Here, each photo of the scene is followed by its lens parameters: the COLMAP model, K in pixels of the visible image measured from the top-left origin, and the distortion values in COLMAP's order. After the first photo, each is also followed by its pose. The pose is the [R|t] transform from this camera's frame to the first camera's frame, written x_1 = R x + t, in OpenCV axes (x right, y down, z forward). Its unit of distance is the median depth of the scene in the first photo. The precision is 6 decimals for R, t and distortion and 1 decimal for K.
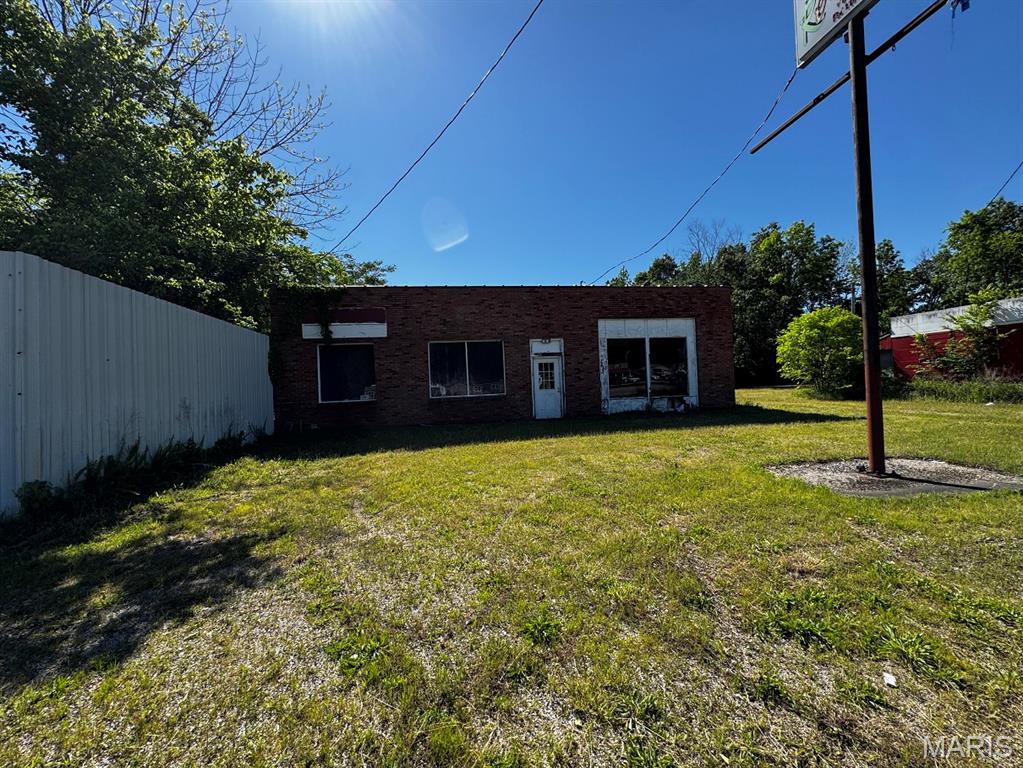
lens RADIAL K [[408.0, 0, 509.7], [0, 408.0, 382.2], [0, 0, 1]] dist [-0.004190, 0.000509]
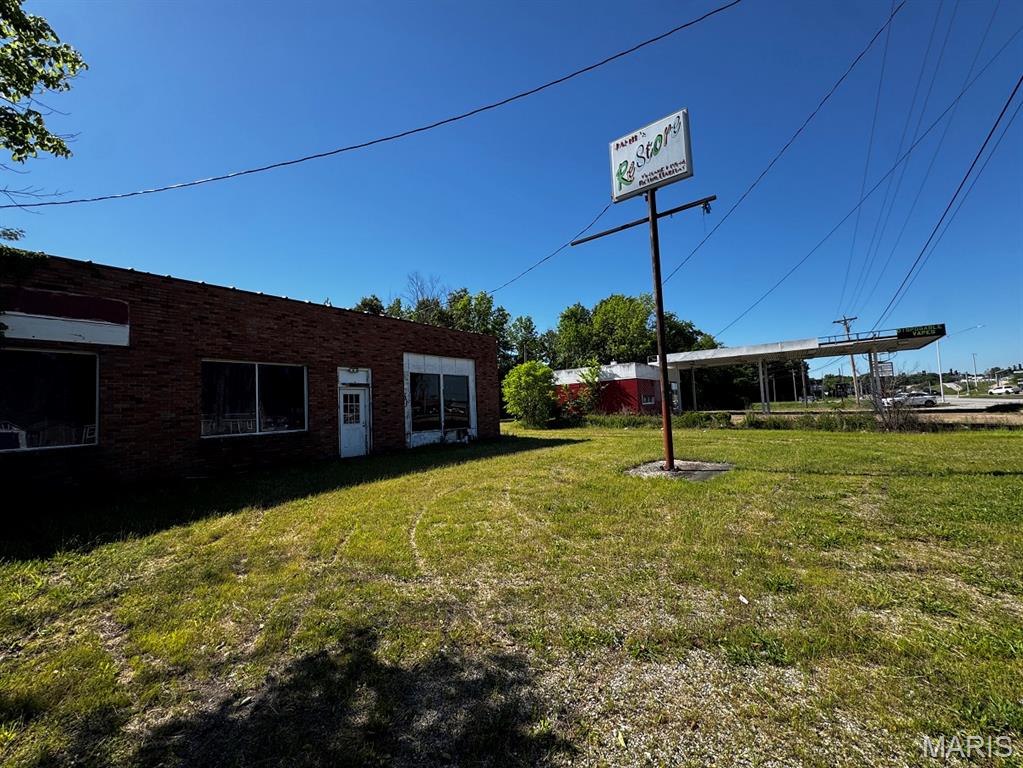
lens RADIAL K [[408.0, 0, 509.7], [0, 408.0, 382.2], [0, 0, 1]] dist [-0.004190, 0.000509]
pose [[0.728507, 0.054303, 0.682883, -0.272011], [0.009011, 0.996007, -0.088816, 0.009081], [-0.684979, 0.070856, 0.725109, 0.105387]]
